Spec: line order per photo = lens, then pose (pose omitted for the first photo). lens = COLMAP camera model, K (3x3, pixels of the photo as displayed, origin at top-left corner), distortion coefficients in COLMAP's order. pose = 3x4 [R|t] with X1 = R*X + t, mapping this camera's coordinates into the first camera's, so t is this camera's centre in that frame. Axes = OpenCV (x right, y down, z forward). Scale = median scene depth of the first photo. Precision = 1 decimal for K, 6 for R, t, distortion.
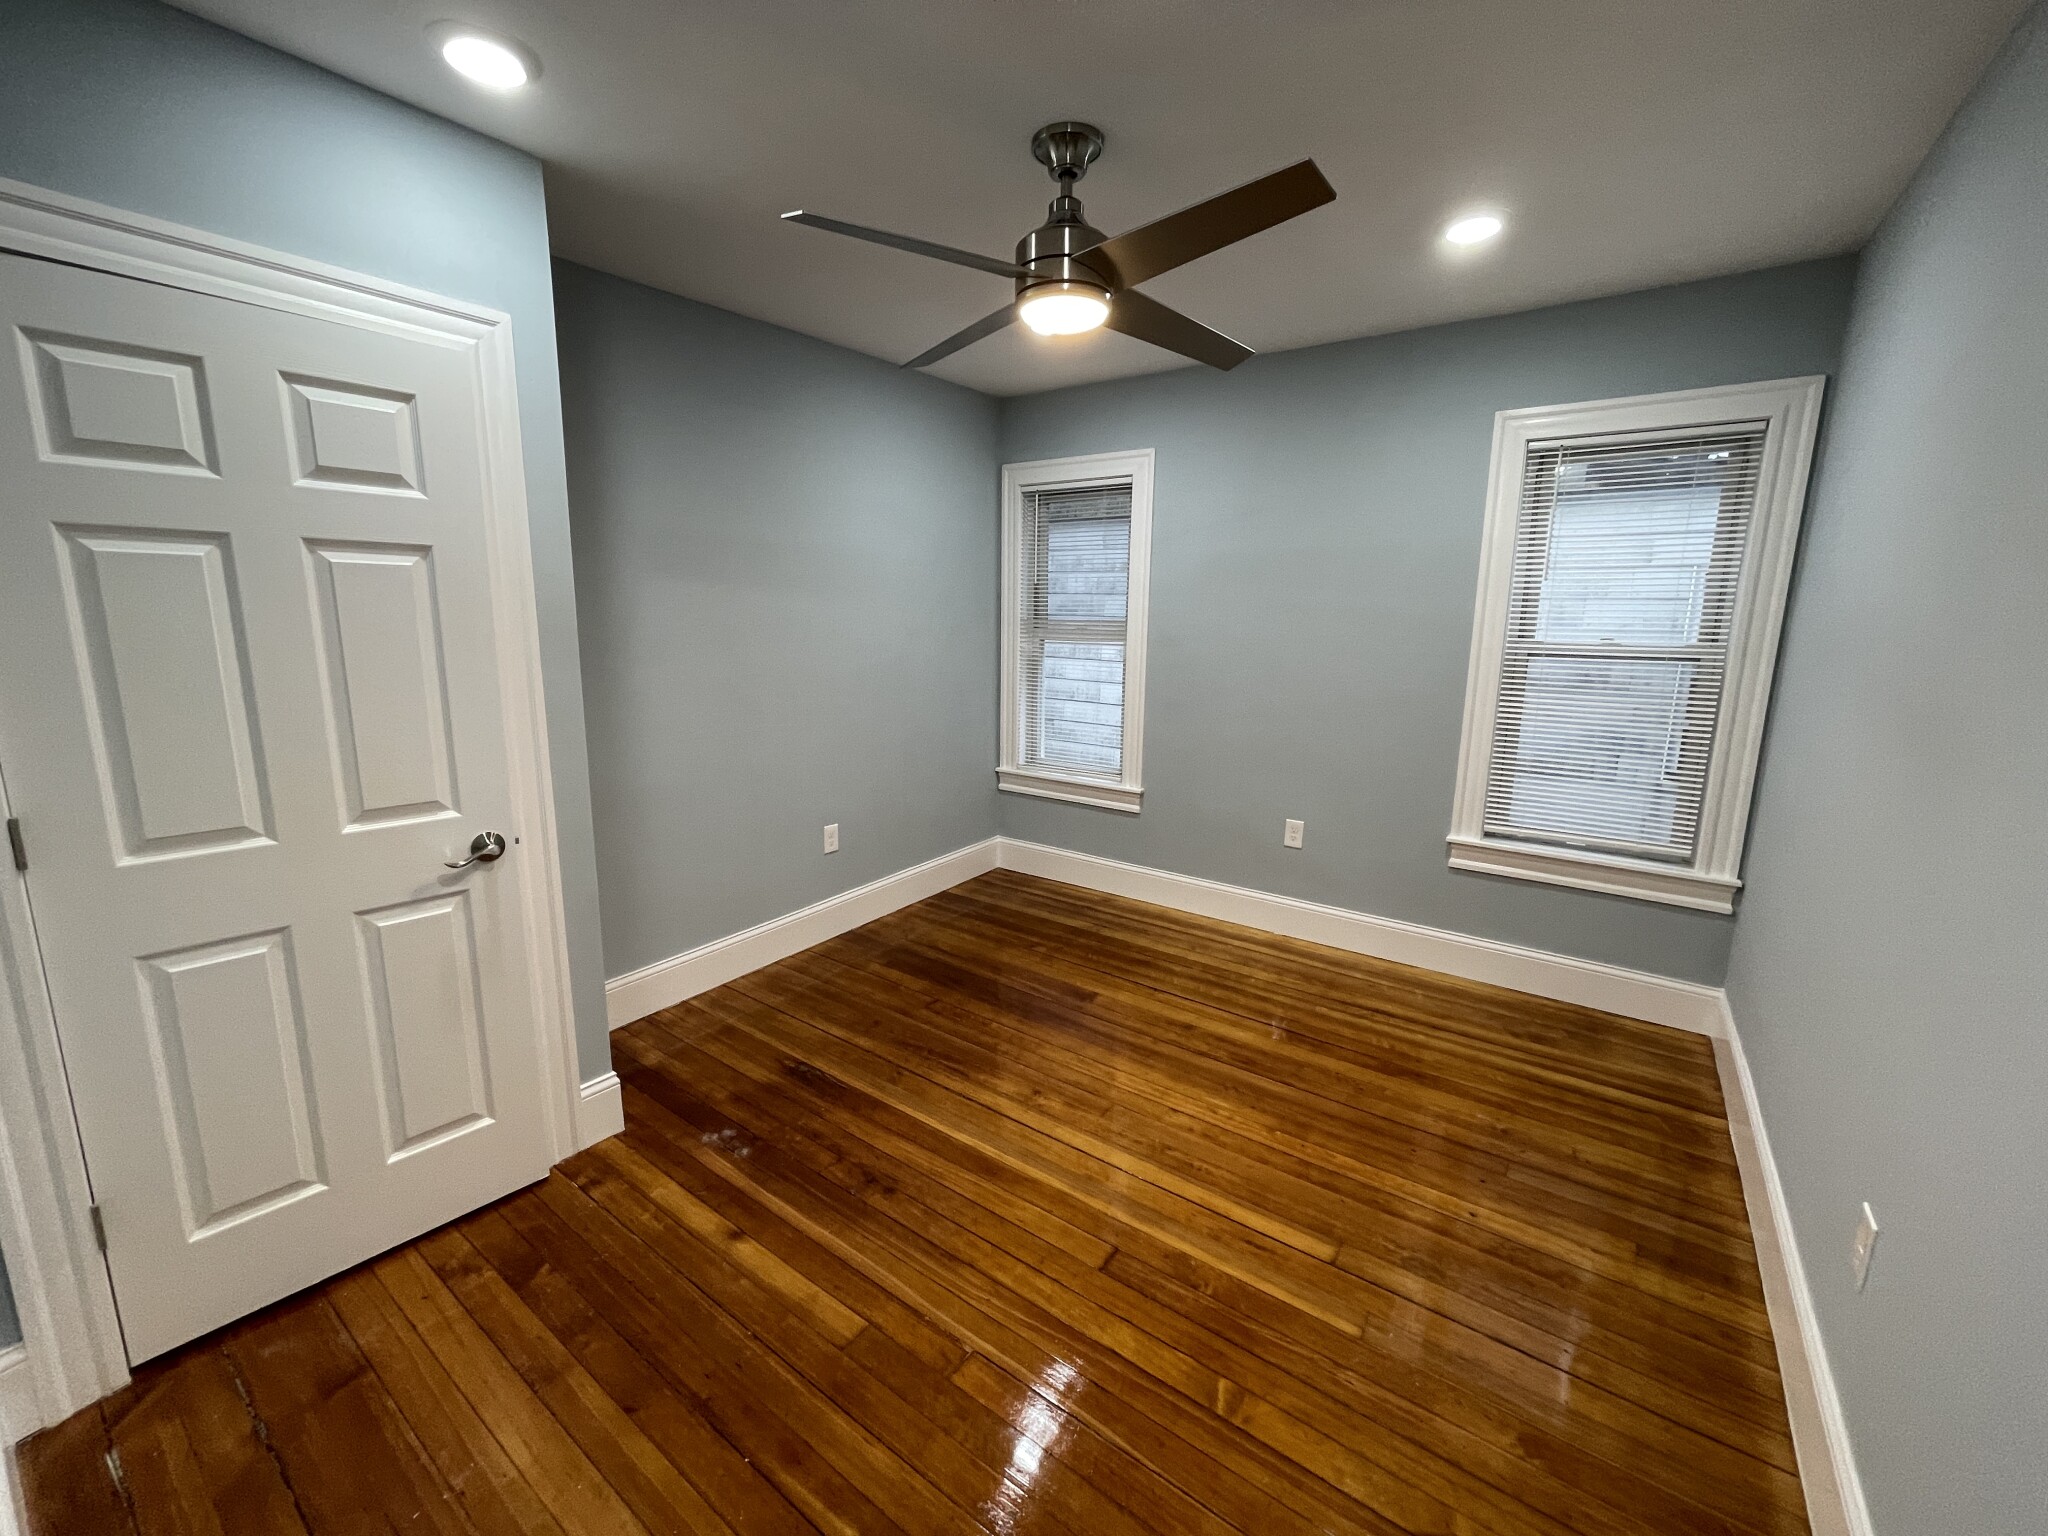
lens RADIAL K [[836.2, 0, 1014.7], [0, 836.2, 758.3], [0, 0, 1]] dist [-0.001196, 0.000038]
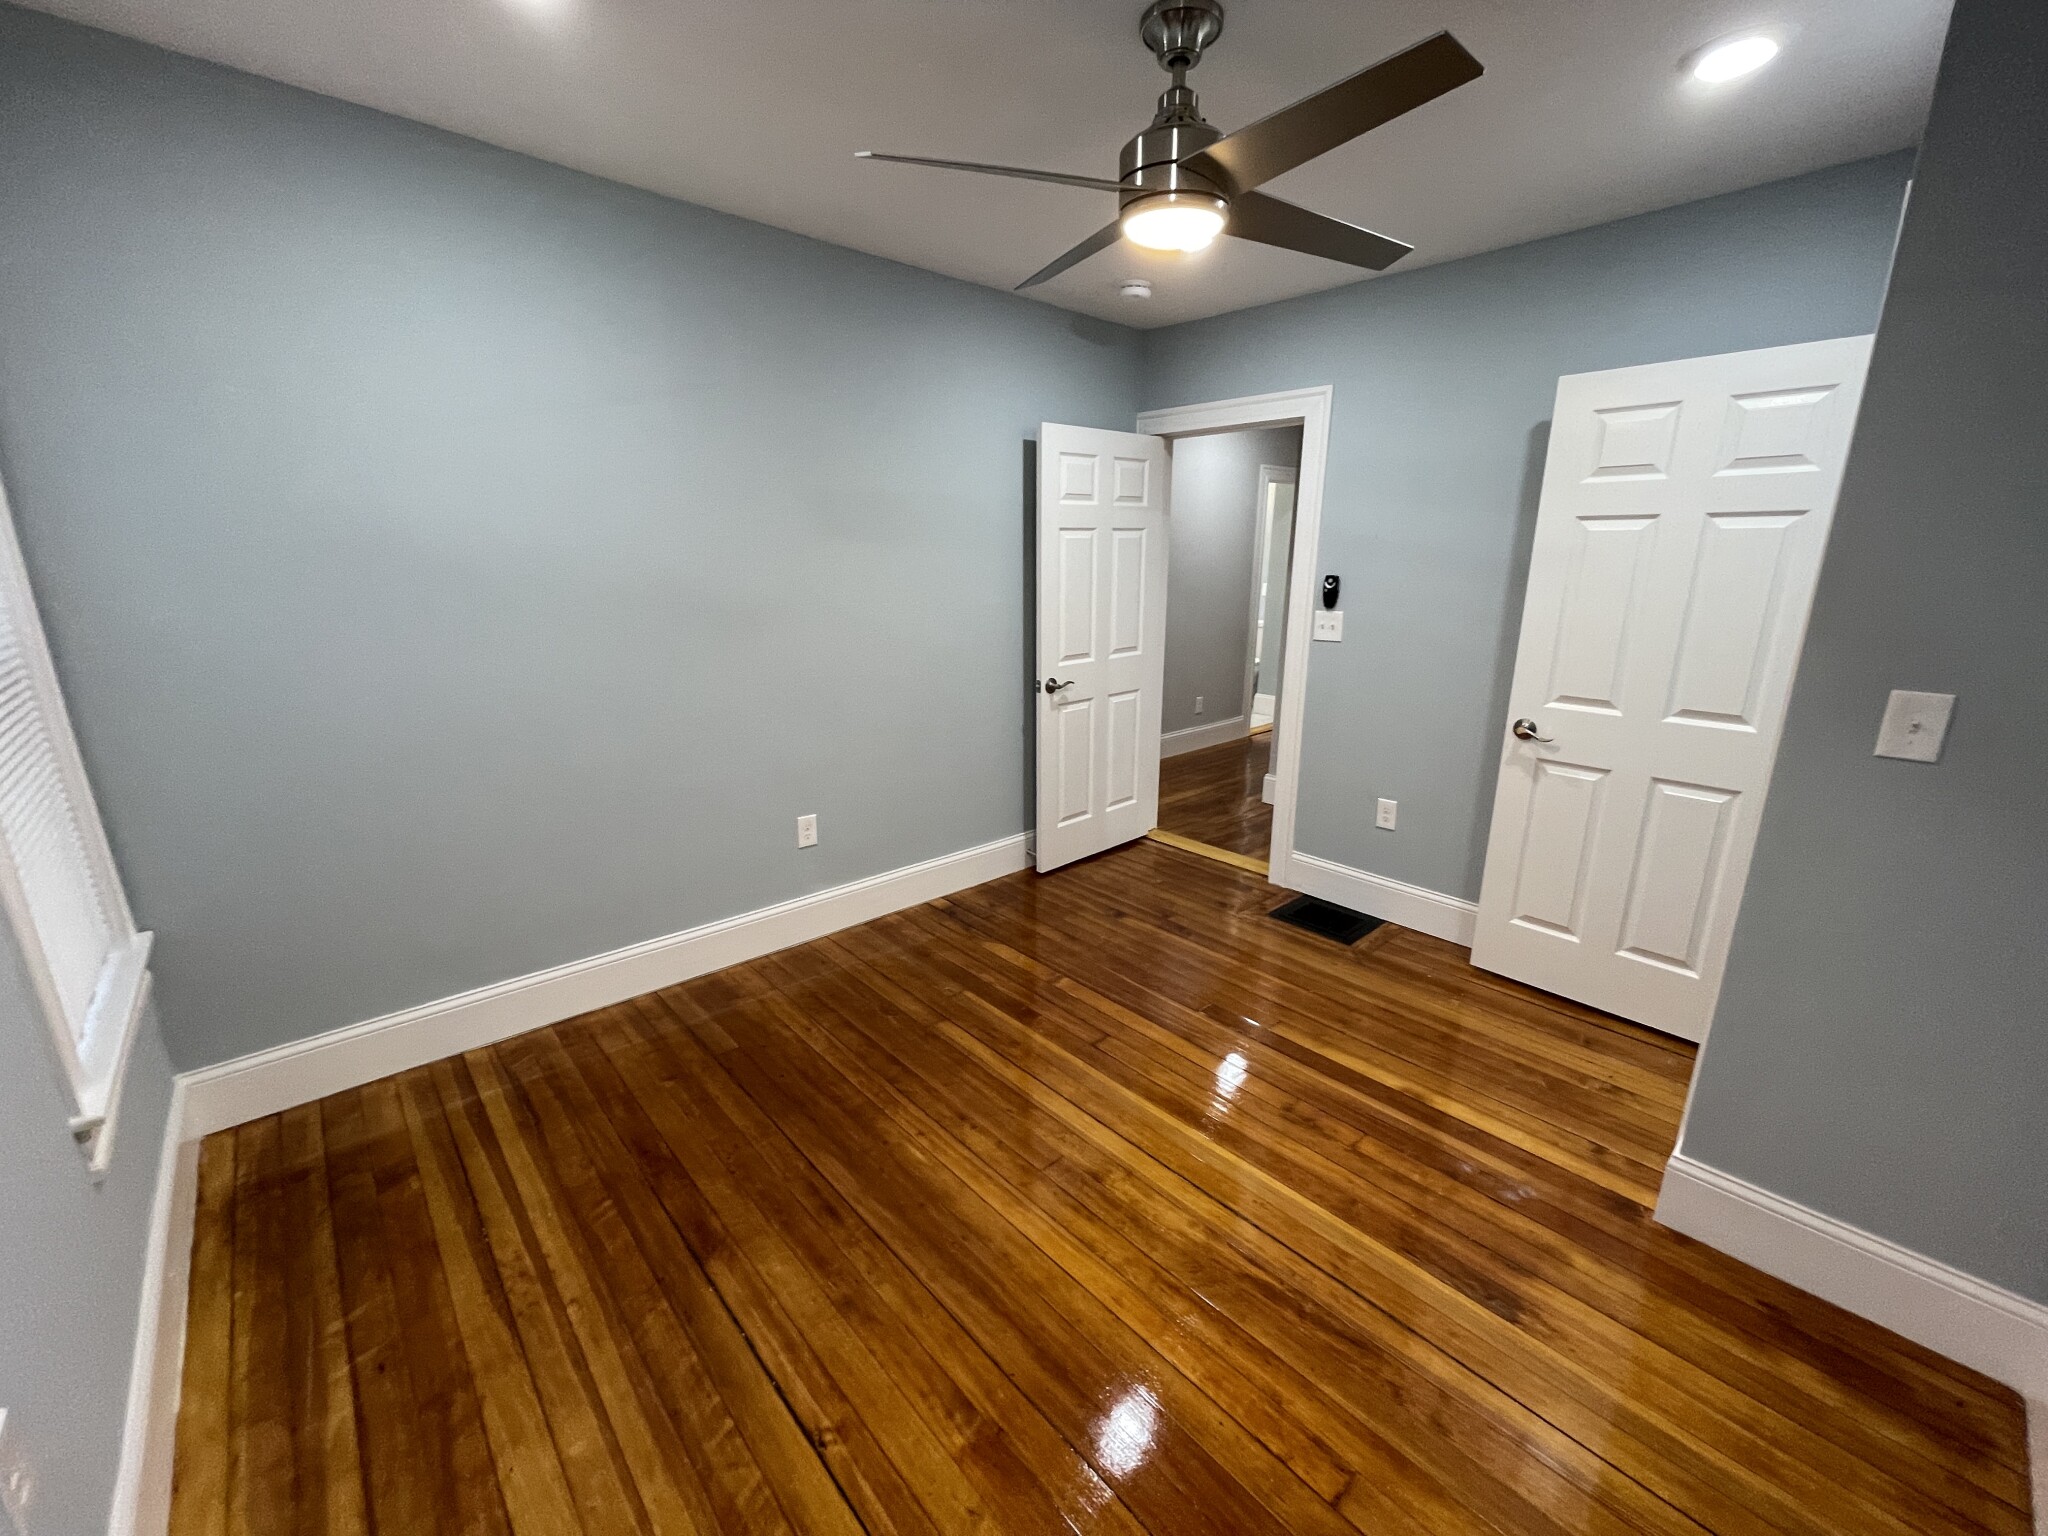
lens RADIAL K [[823.9, 0, 1019.8], [0, 823.9, 768.7], [0, 0, 1]] dist [-0.001507, 0.000403]
pose [[-0.977029, -0.065549, 0.202775, 0.000948], [0.027367, 0.905048, 0.424427, -0.288515], [-0.211342, 0.420227, -0.882465, 1.555019]]
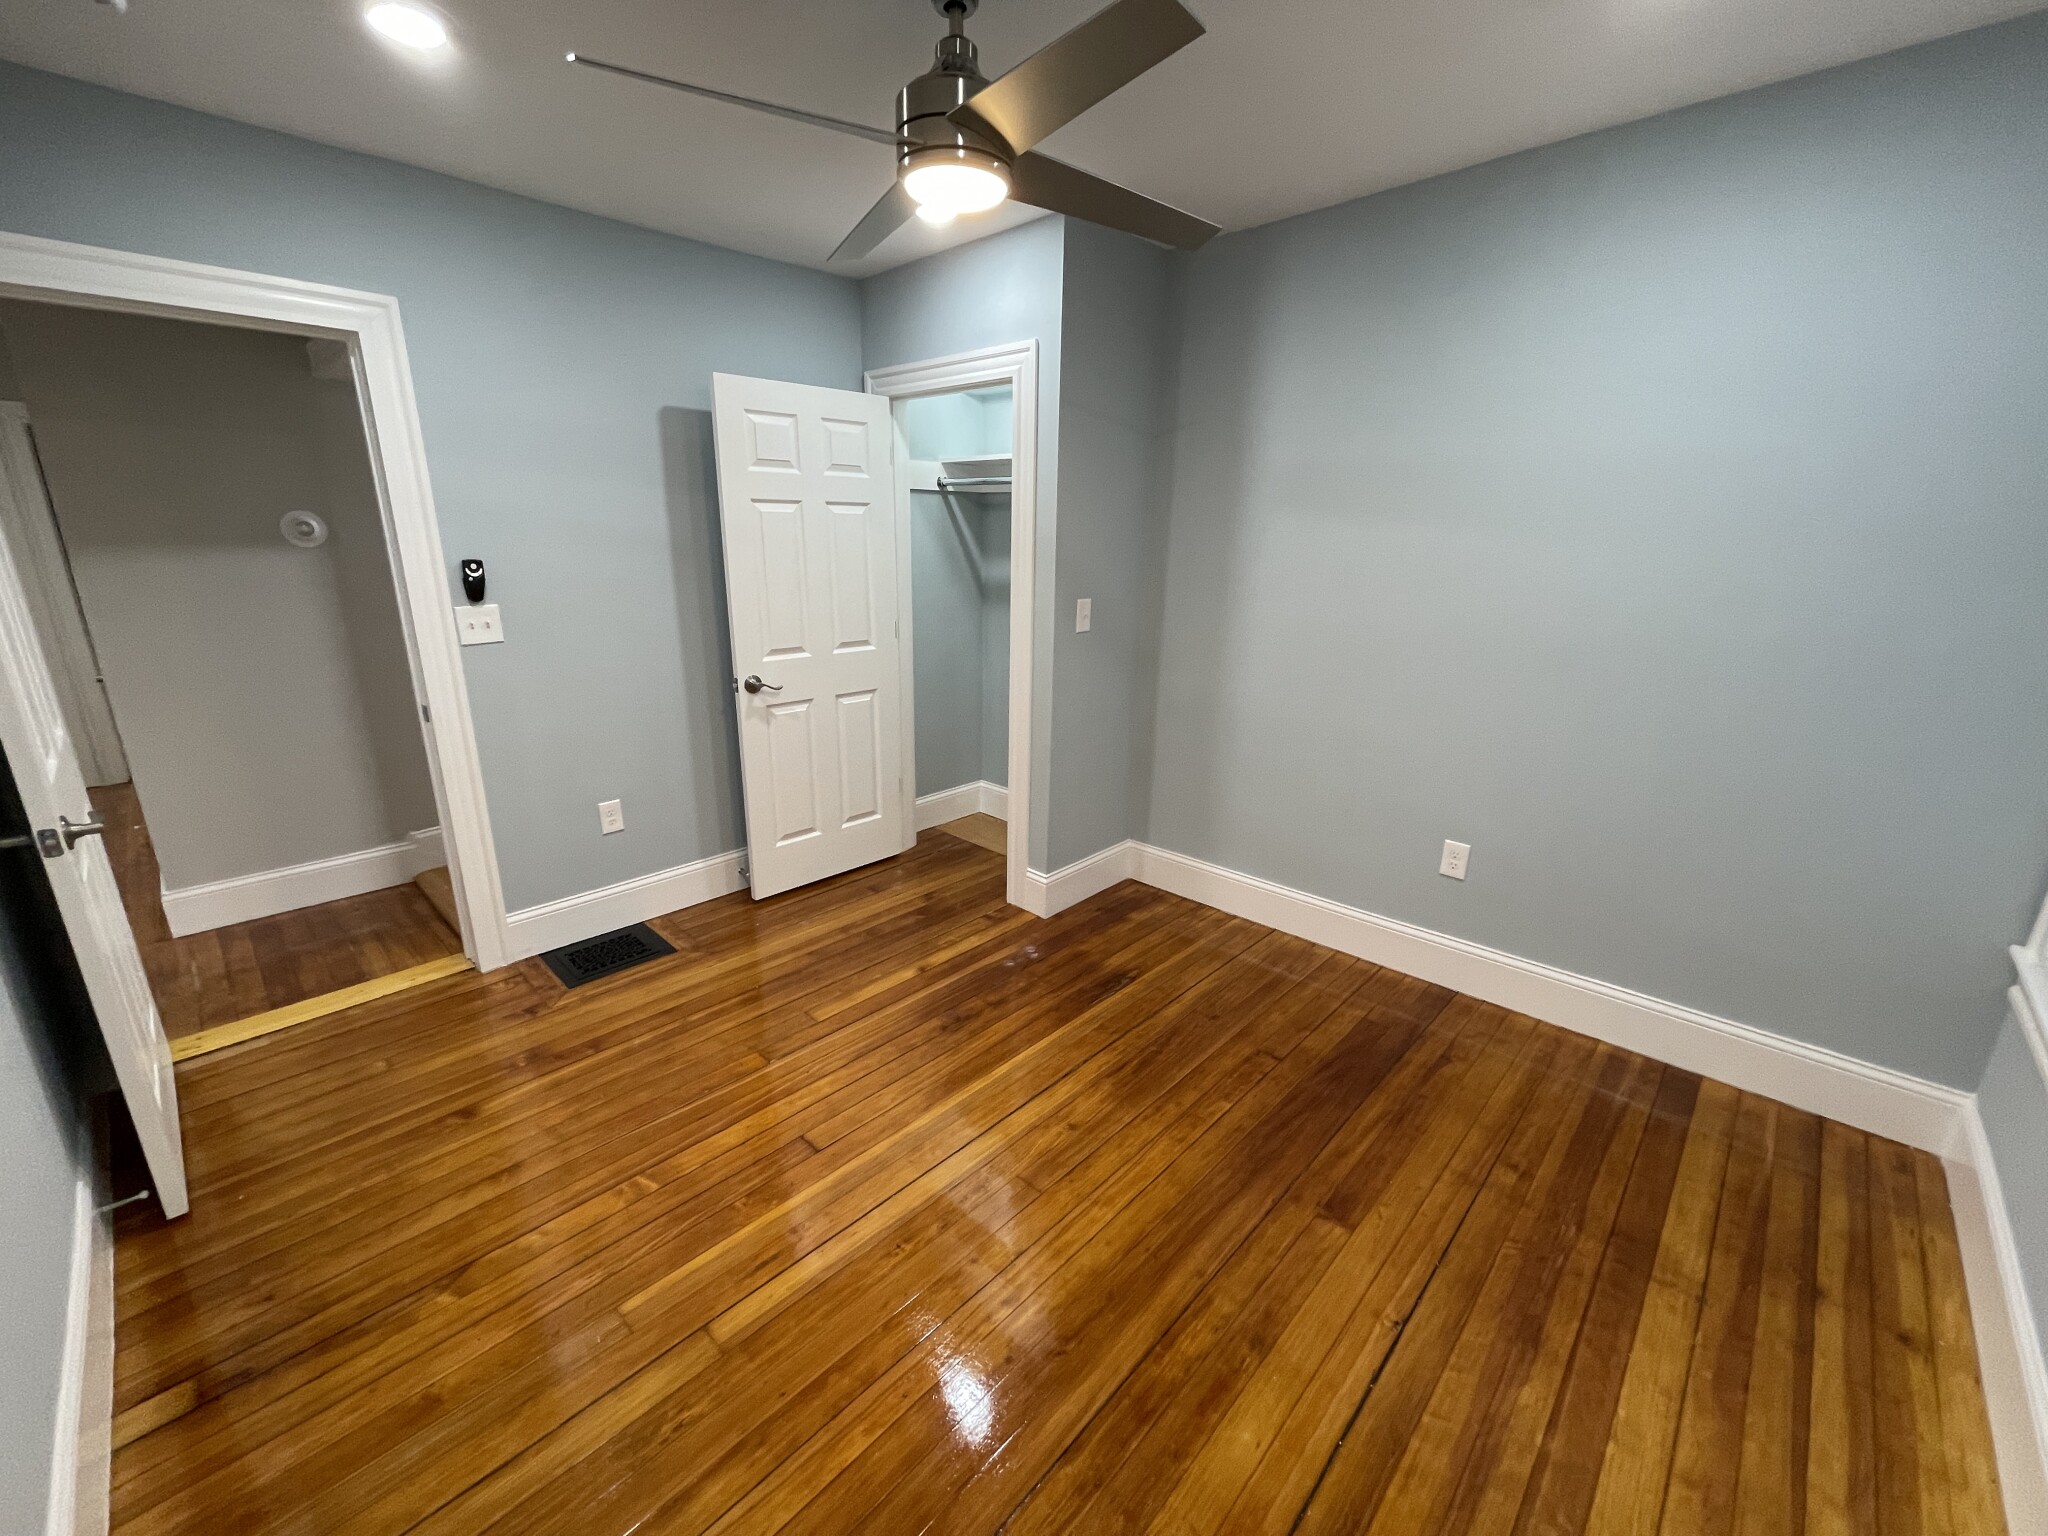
lens RADIAL K [[823.9, 0, 1019.8], [0, 823.9, 768.7], [0, 0, 1]] dist [-0.001507, 0.000403]
pose [[-0.139455, 0.265772, -0.953896, 0.749307], [-0.189669, 0.938304, 0.289156, -0.175301], [0.971894, 0.221248, -0.080442, 0.956000]]
